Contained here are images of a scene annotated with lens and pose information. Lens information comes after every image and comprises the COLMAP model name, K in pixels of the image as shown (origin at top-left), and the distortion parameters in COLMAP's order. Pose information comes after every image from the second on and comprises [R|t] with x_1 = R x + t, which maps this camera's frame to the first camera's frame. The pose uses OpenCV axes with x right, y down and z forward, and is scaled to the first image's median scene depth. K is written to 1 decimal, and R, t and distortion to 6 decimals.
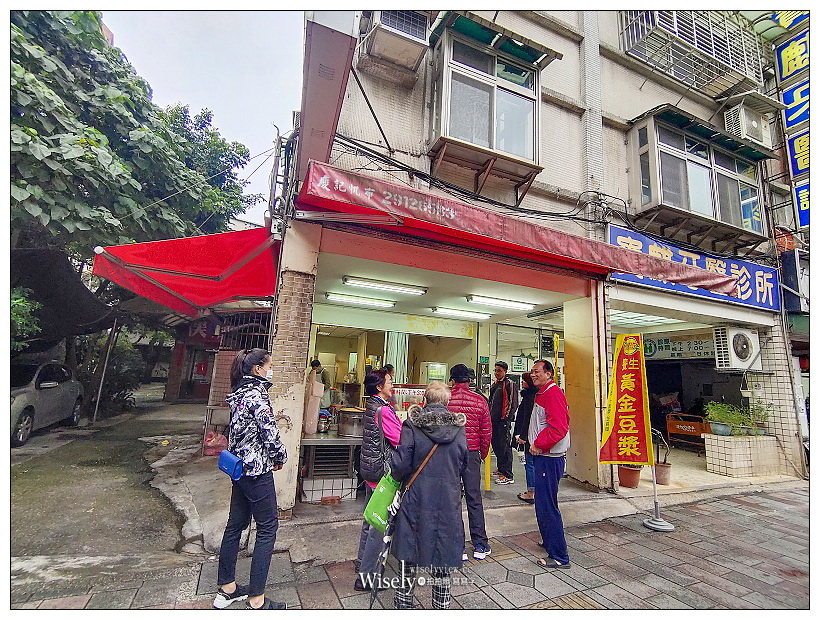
lens RADIAL K [[373.9, 0, 410.0], [0, 373.9, 310.0], [0, 0, 1]] dist [0.003258, 0.000310]
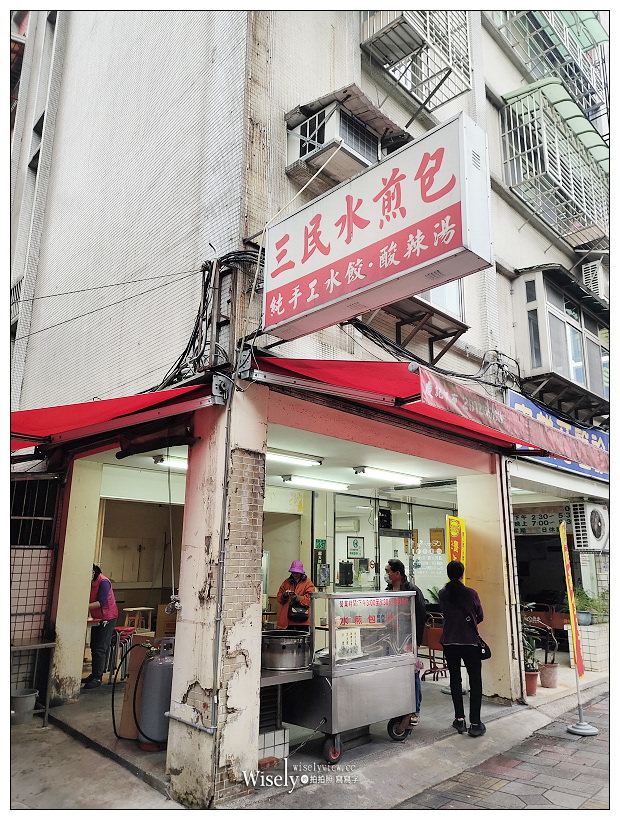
lens RADIAL K [[620.8, 0, 310.0], [0, 620.8, 410.0], [0, 0, 1]] dist [0.028194, -0.005284]
pose [[0.908039, 0.059709, 0.414608, -0.476069], [-0.038978, 0.997538, -0.058293, -0.077043], [-0.417068, 0.036771, 0.908131, -0.122572]]
